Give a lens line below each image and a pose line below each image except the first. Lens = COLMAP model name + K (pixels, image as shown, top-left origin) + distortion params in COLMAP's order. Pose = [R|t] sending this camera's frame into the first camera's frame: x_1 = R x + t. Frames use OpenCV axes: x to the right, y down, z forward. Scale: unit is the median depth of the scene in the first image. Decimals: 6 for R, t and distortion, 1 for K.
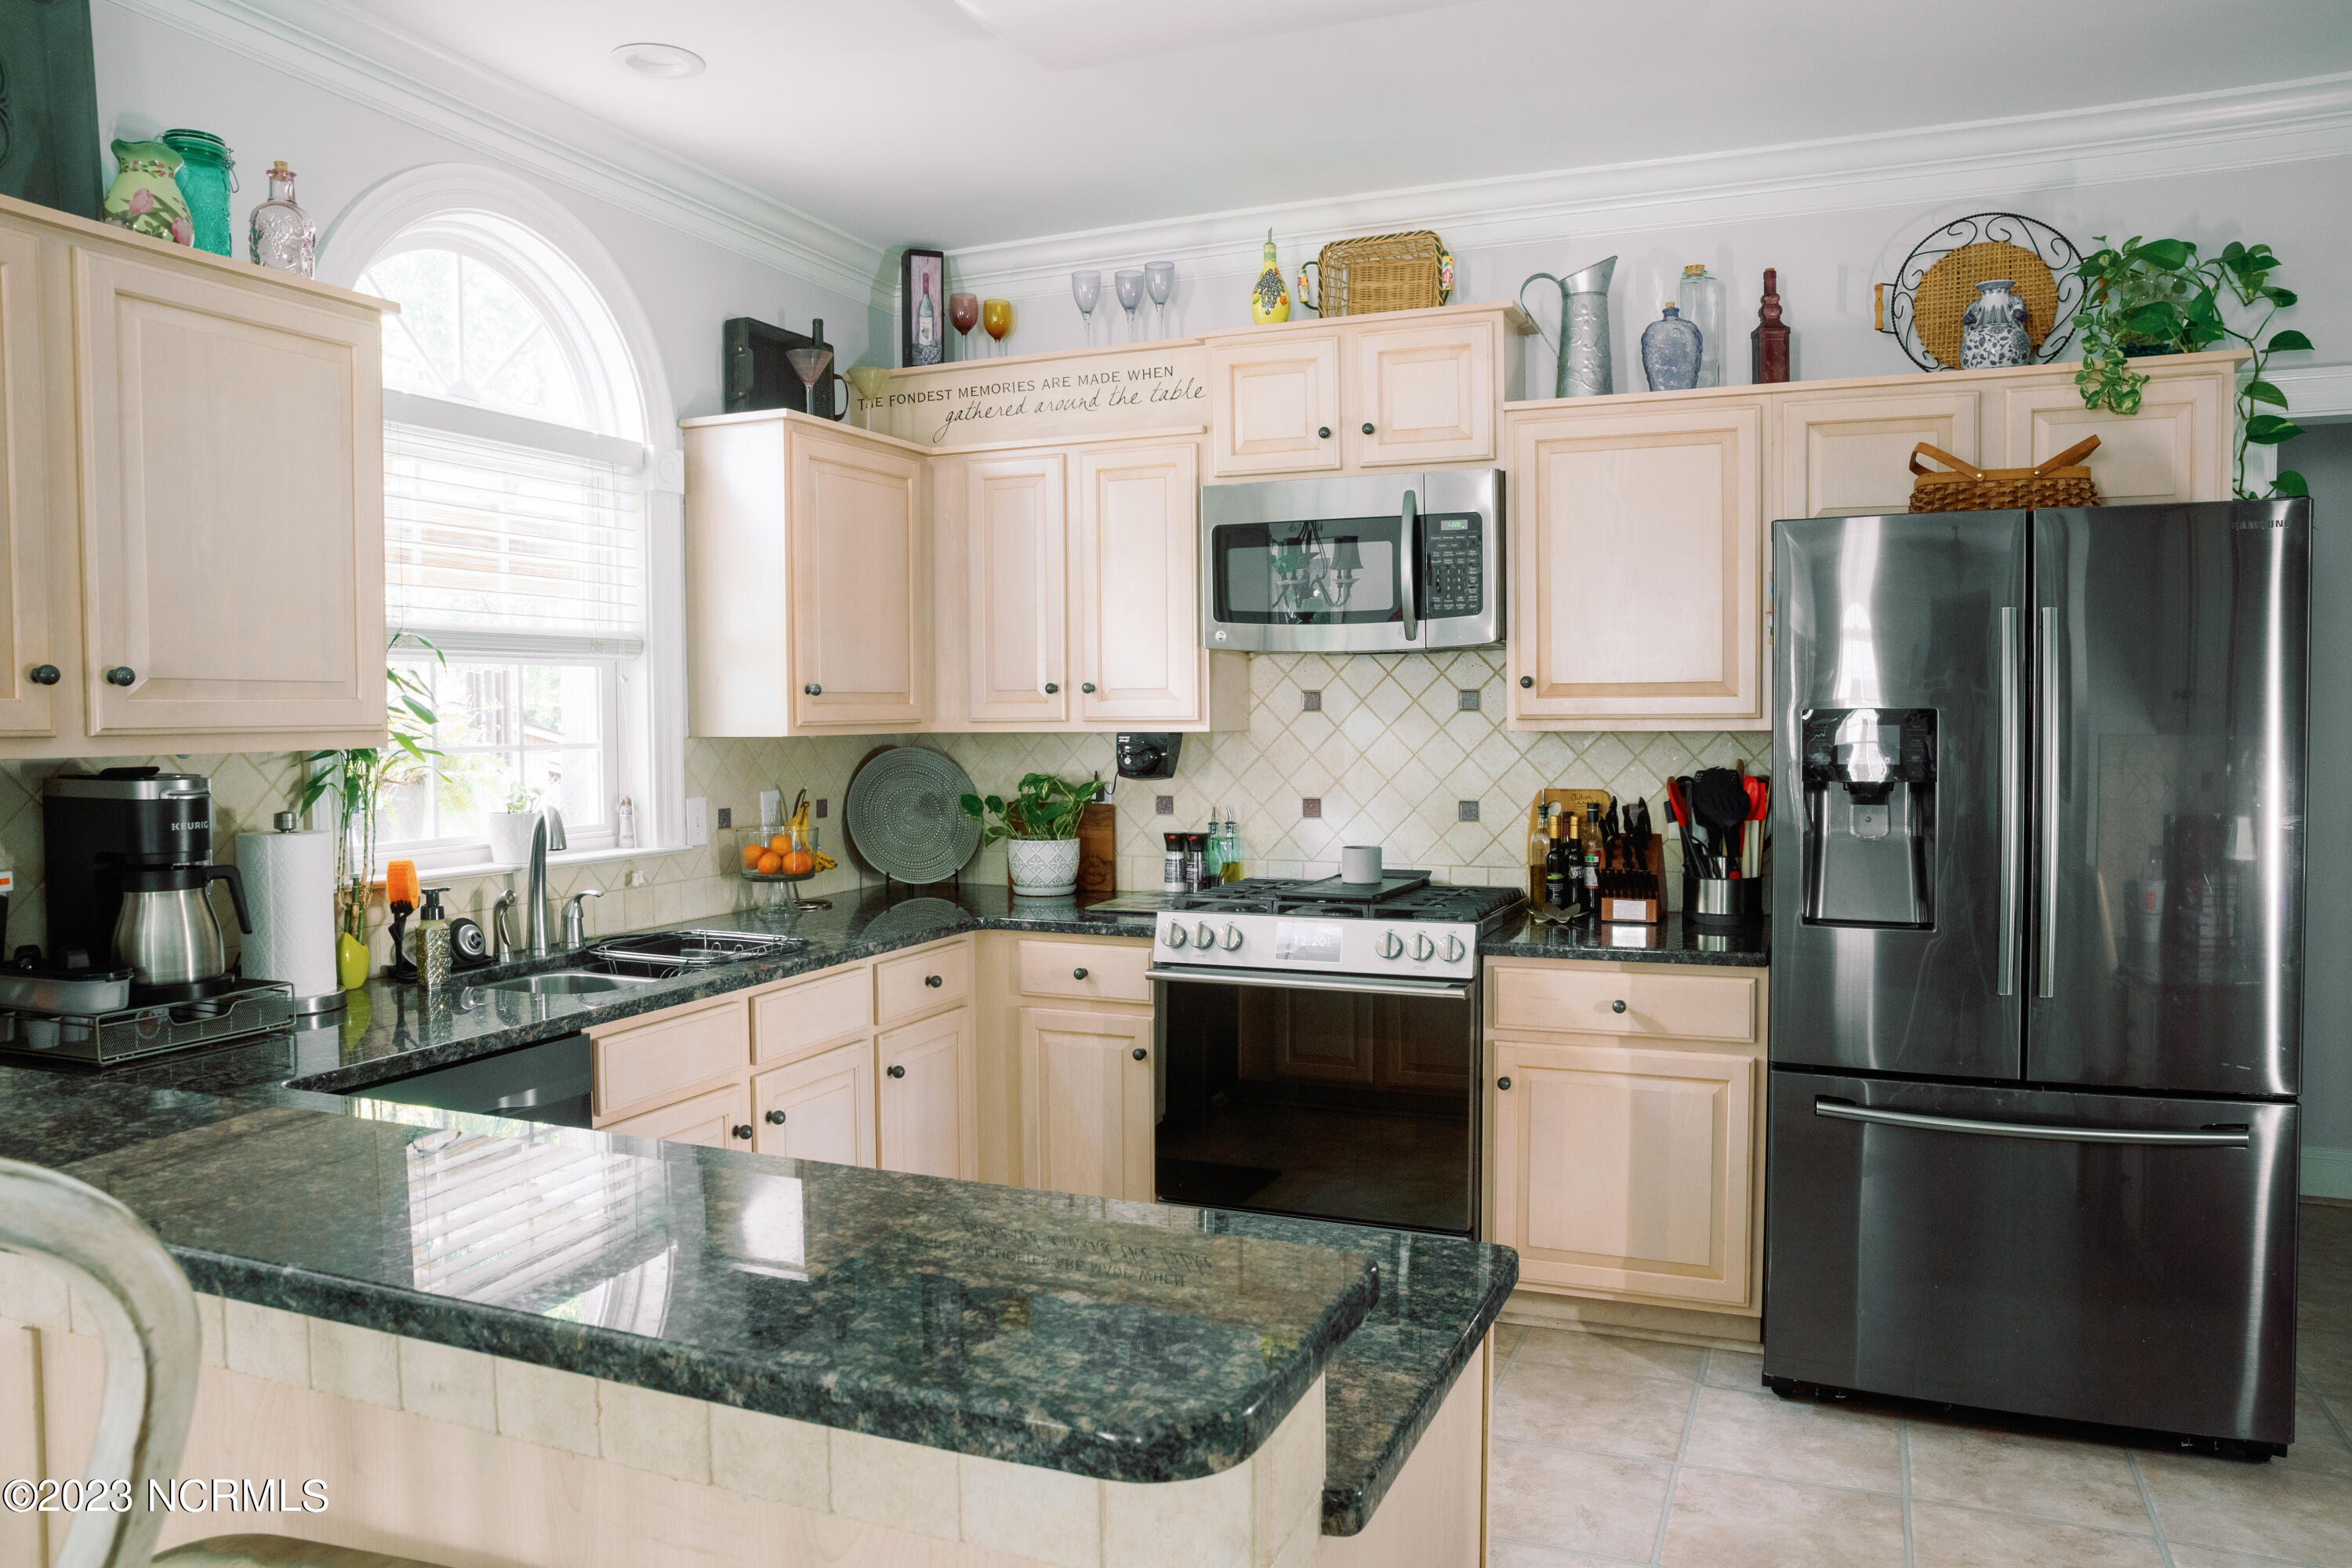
lens RADIAL K [[1665.0, 0, 1176.0], [0, 1665.0, 784.0], [0, 0, 1]] dist [-0.100546, 0.084407]
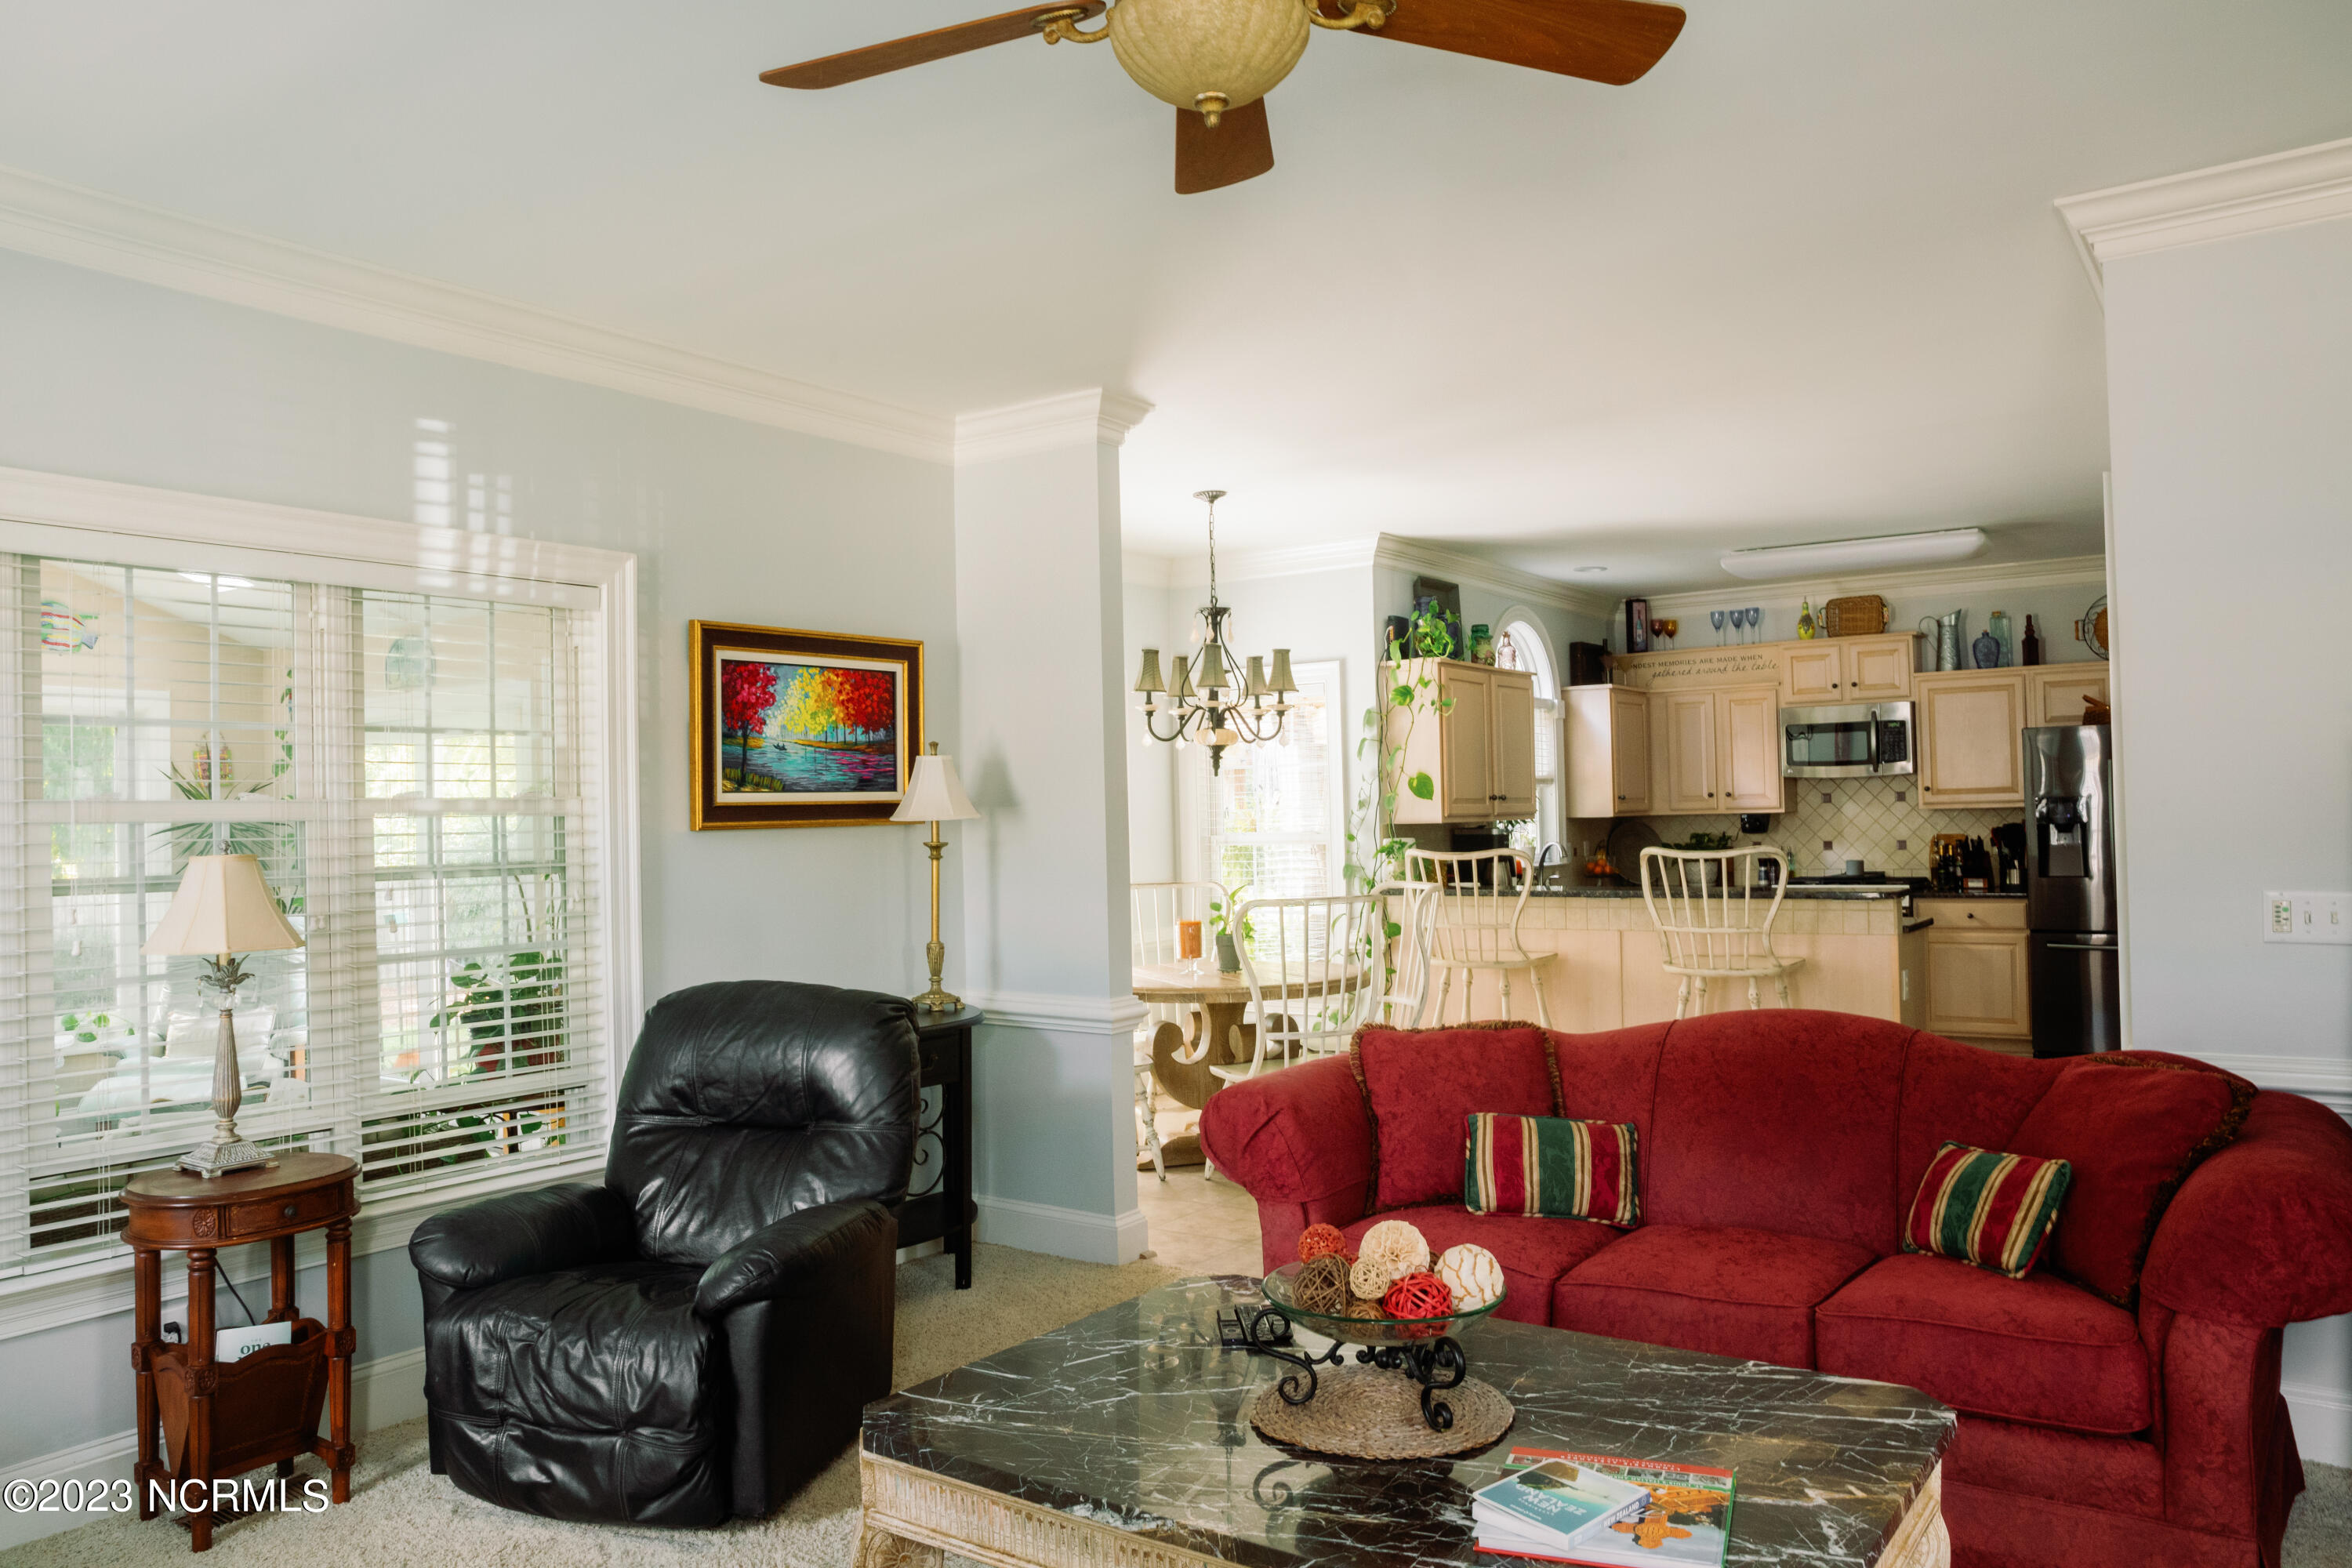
lens RADIAL K [[1665.0, 0, 1176.0], [0, 1665.0, 784.0], [0, 0, 1]] dist [-0.100546, 0.084407]
pose [[0.977462, -0.020559, -0.210107, -0.335868], [0.008677, 0.998318, -0.057315, 0.054873], [0.210932, 0.054200, 0.975997, -1.464186]]
